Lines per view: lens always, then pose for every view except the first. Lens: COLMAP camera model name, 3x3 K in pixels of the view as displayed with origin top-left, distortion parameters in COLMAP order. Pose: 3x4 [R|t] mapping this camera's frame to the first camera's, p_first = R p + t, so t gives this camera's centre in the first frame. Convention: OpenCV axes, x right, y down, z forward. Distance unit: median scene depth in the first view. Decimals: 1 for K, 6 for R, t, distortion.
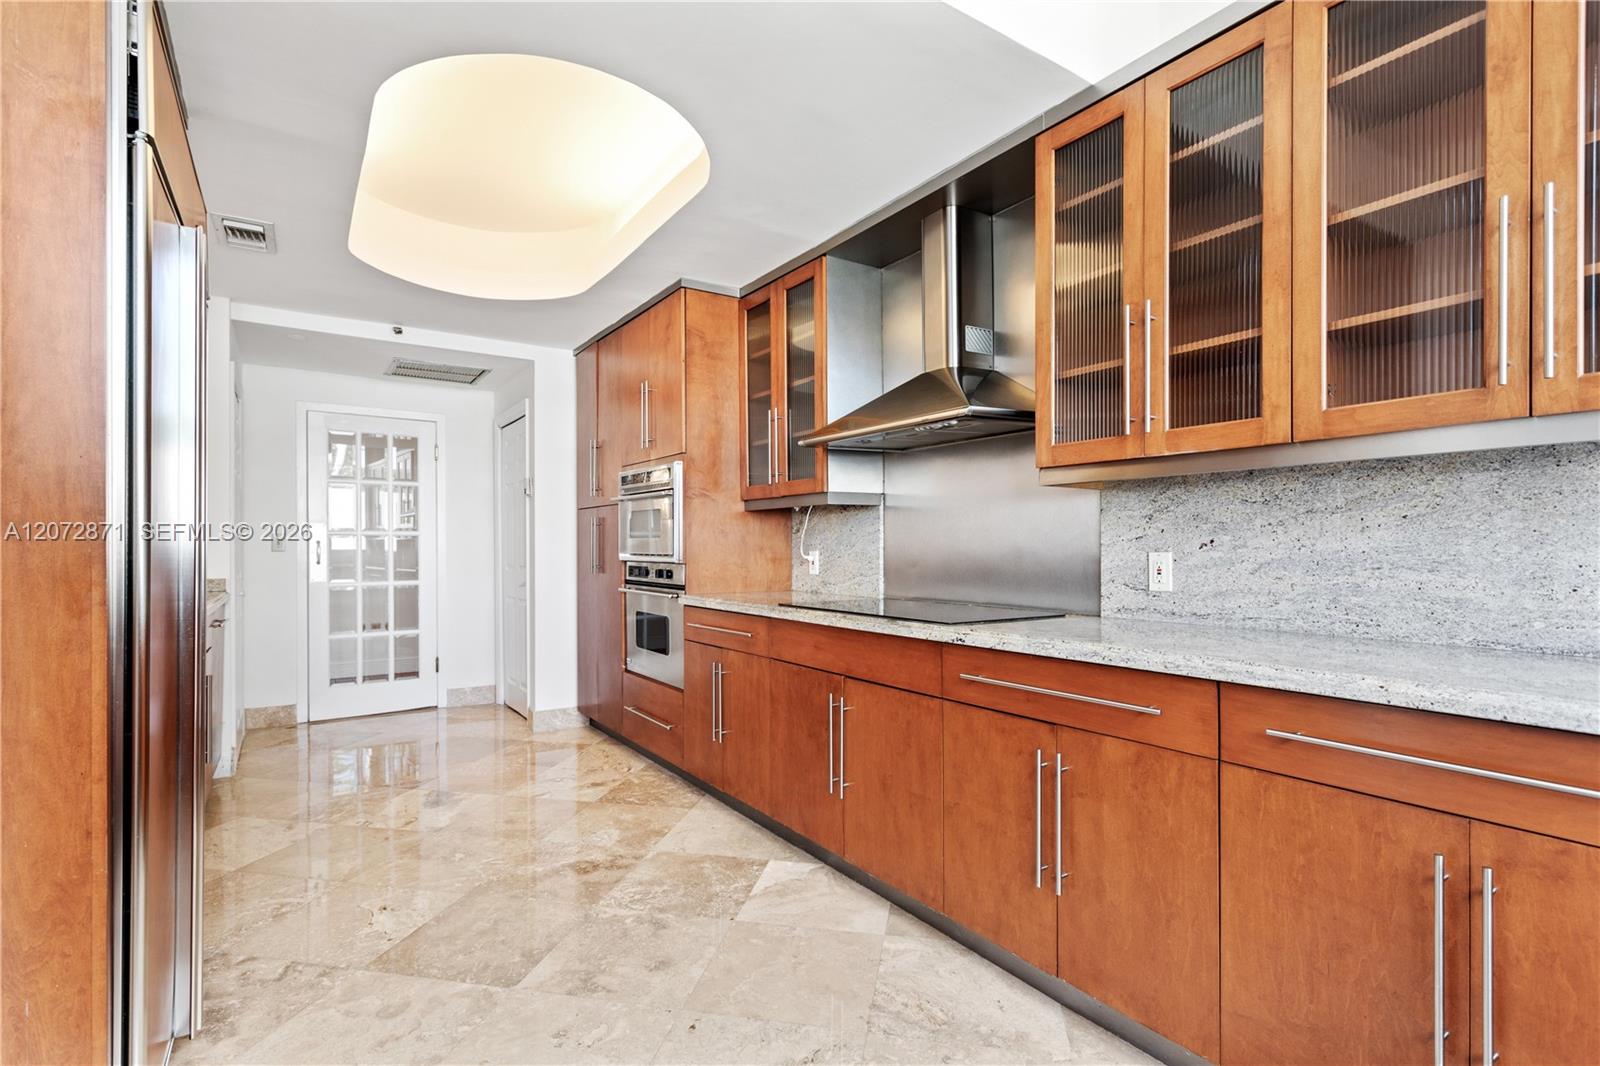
lens RADIAL K [[770.2, 0, 800.4], [0, 770.2, 544.7], [0, 0, 1]] dist [0.000787, 0.000116]
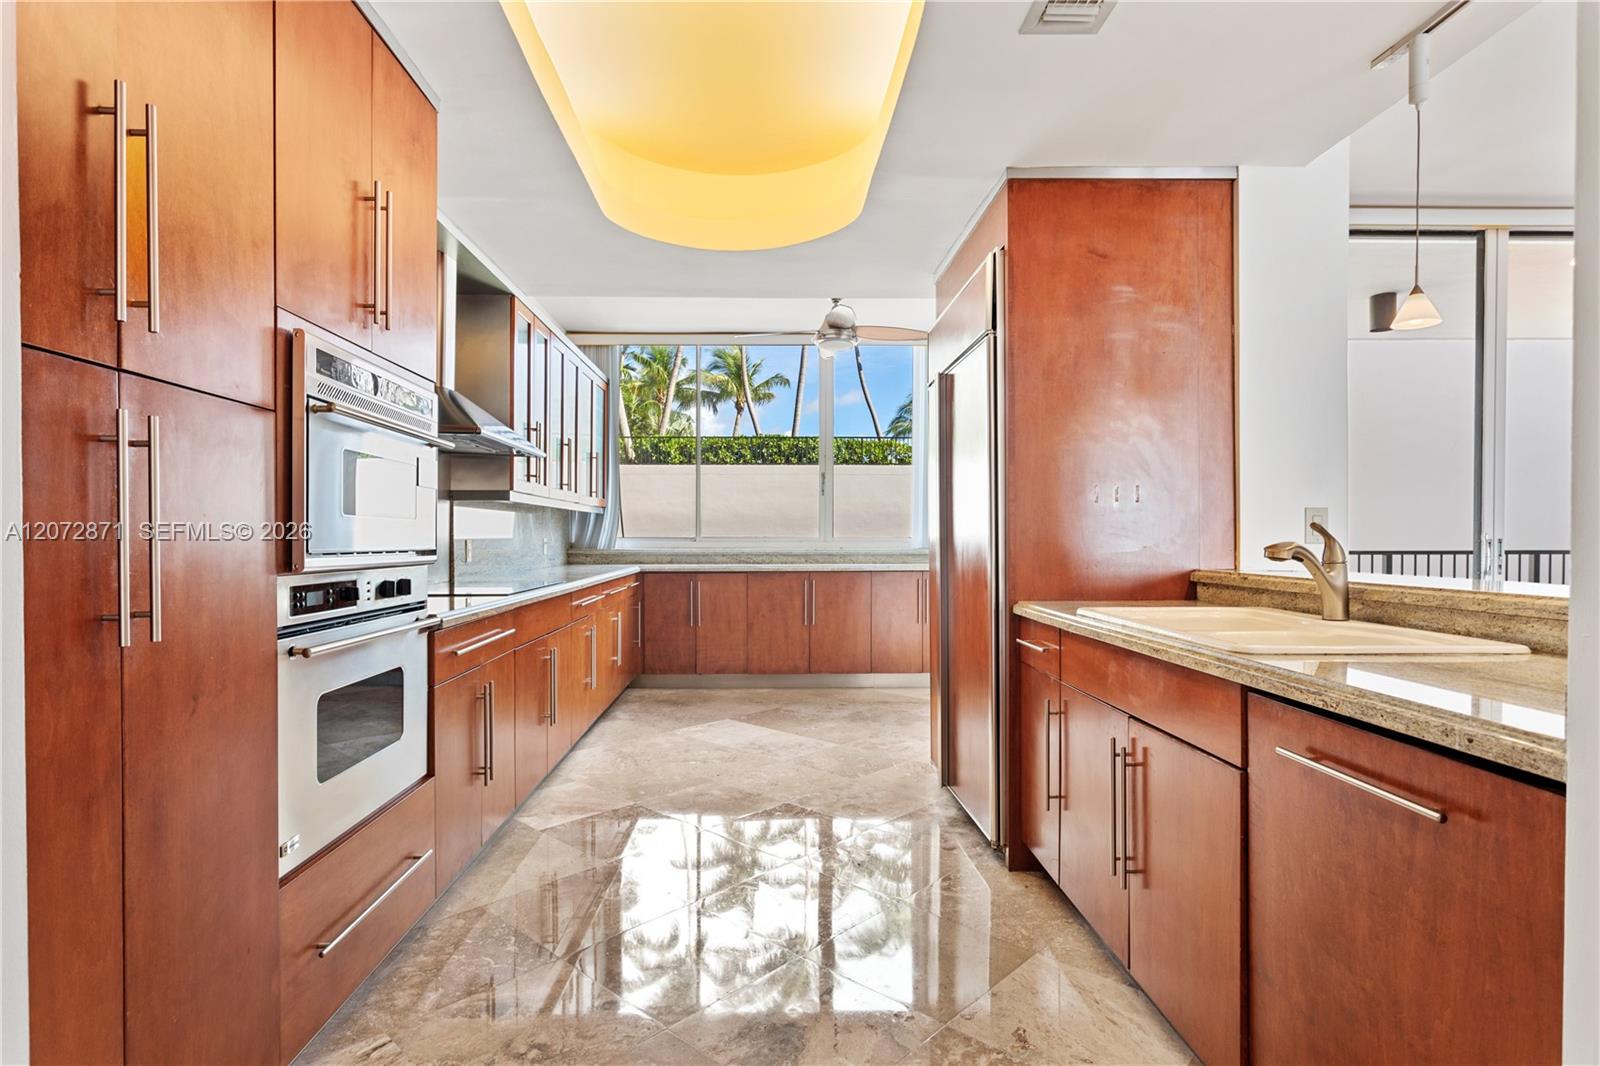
lens RADIAL K [[874.8, 0, 797.0], [0, 874.8, 538.4], [0, 0, 1]] dist [-0.000301, -0.000032]
pose [[-0.859932, -0.003266, 0.510398, -1.067543], [-0.006022, 0.999975, -0.003747, 0.007831], [-0.510373, -0.006296, -0.859930, 2.060201]]
